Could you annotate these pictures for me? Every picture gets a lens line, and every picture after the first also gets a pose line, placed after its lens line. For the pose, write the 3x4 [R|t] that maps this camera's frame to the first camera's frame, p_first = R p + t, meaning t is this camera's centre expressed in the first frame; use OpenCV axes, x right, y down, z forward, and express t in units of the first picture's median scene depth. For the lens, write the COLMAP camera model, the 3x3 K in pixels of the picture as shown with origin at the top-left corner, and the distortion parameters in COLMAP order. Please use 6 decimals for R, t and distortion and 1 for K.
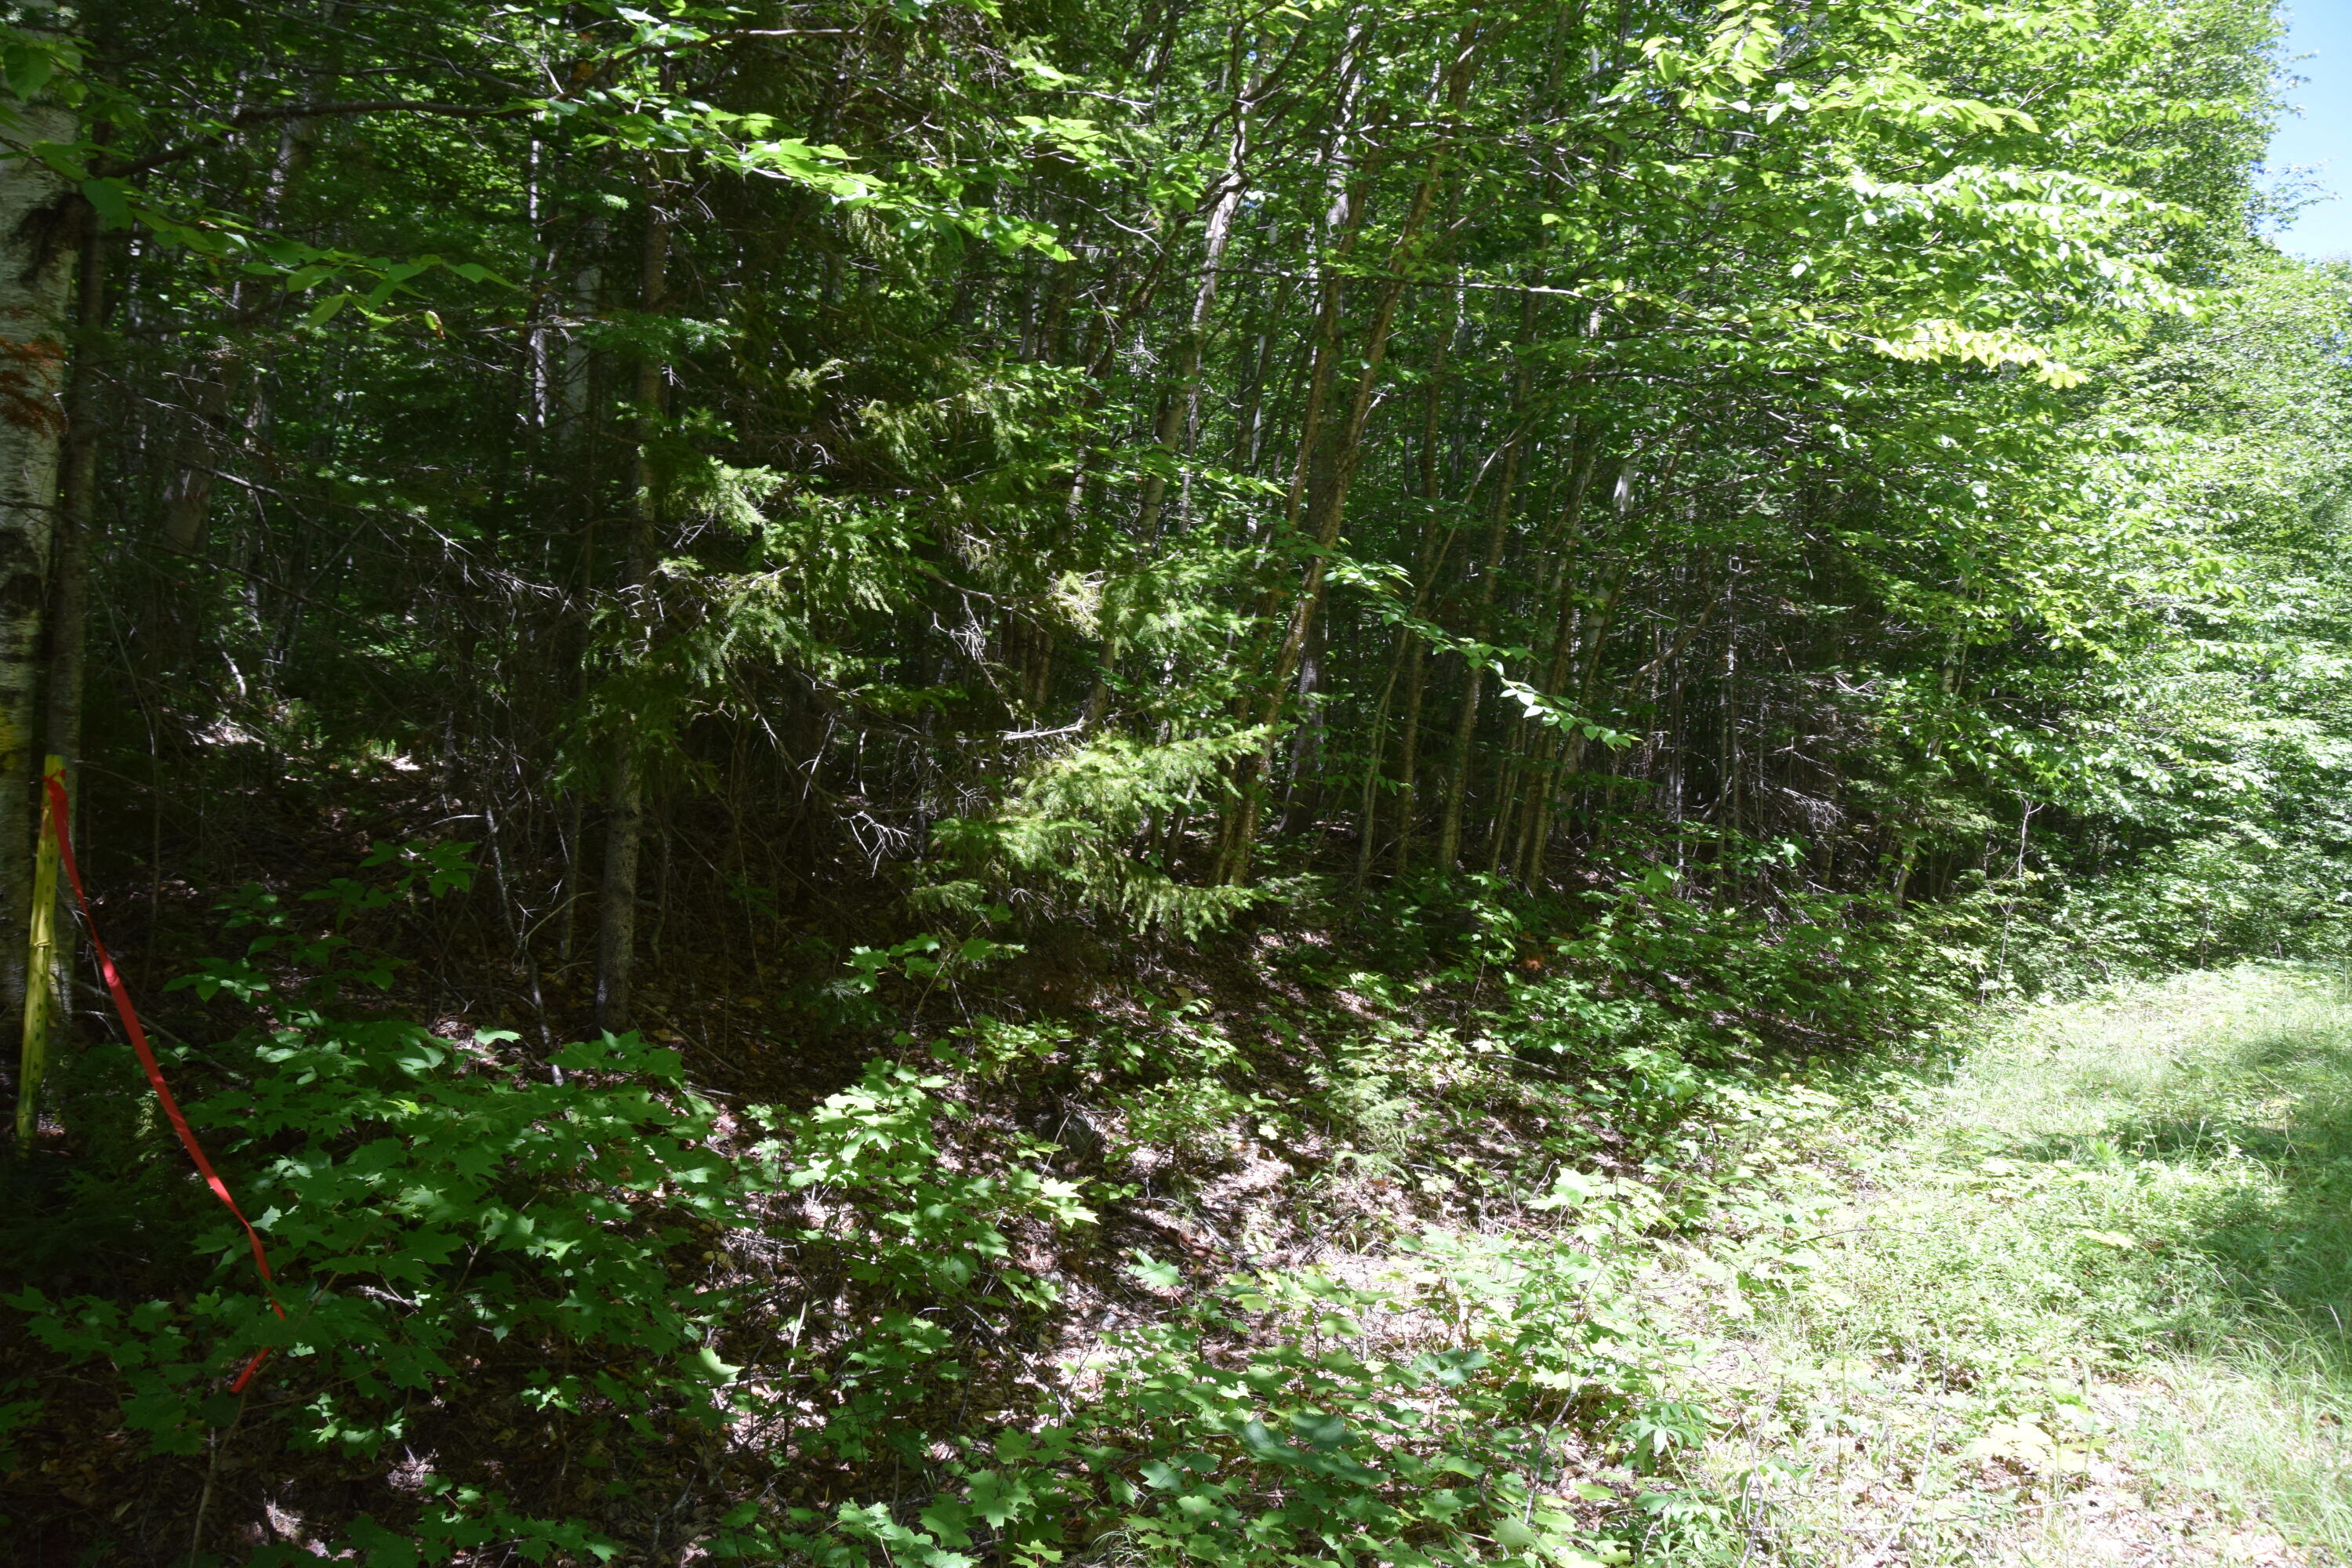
lens RADIAL K [[1785.2, 0, 1155.0], [0, 1785.2, 791.0], [0, 0, 1]] dist [-0.175579, 0.109082]
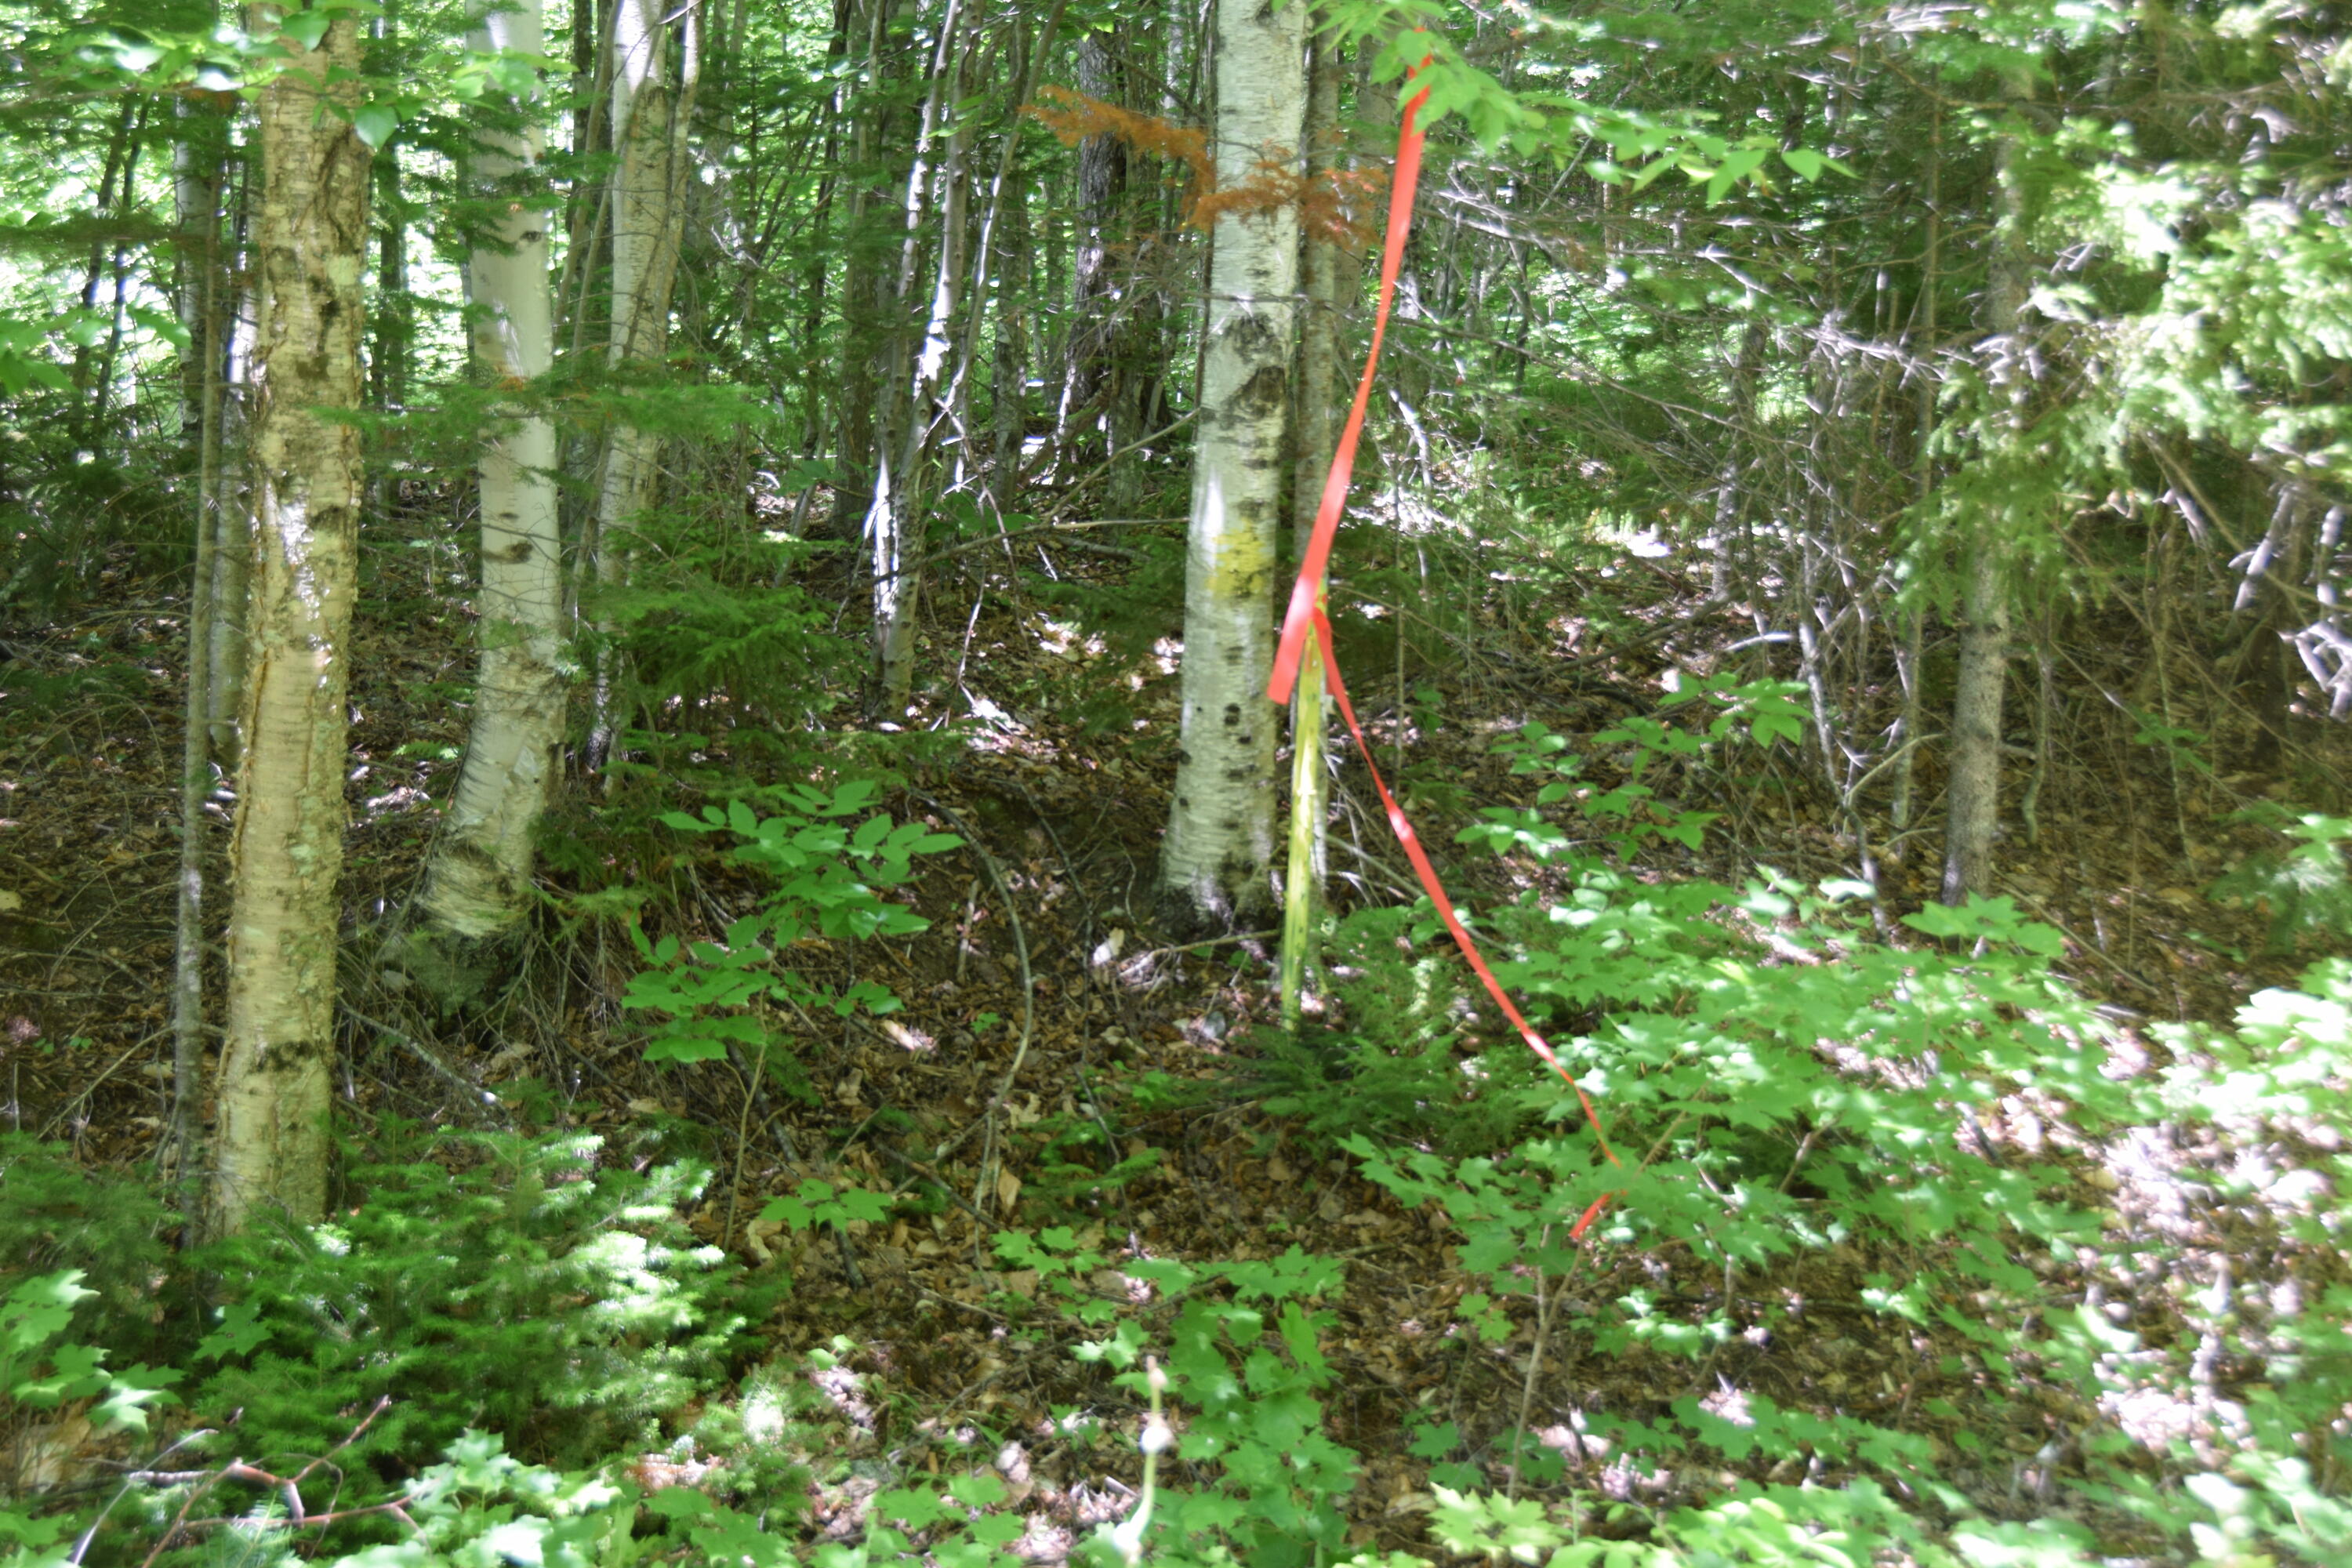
lens RADIAL K [[3428.5, 0, 1176.0], [0, 3428.5, 784.0], [0, 0, 1]] dist [-0.014941, 1.900772]
pose [[0.865609, 0.013388, -0.500542, 0.160637], [0.021149, 0.997773, 0.063263, -0.025509], [0.500274, -0.065347, 0.863398, -0.524257]]
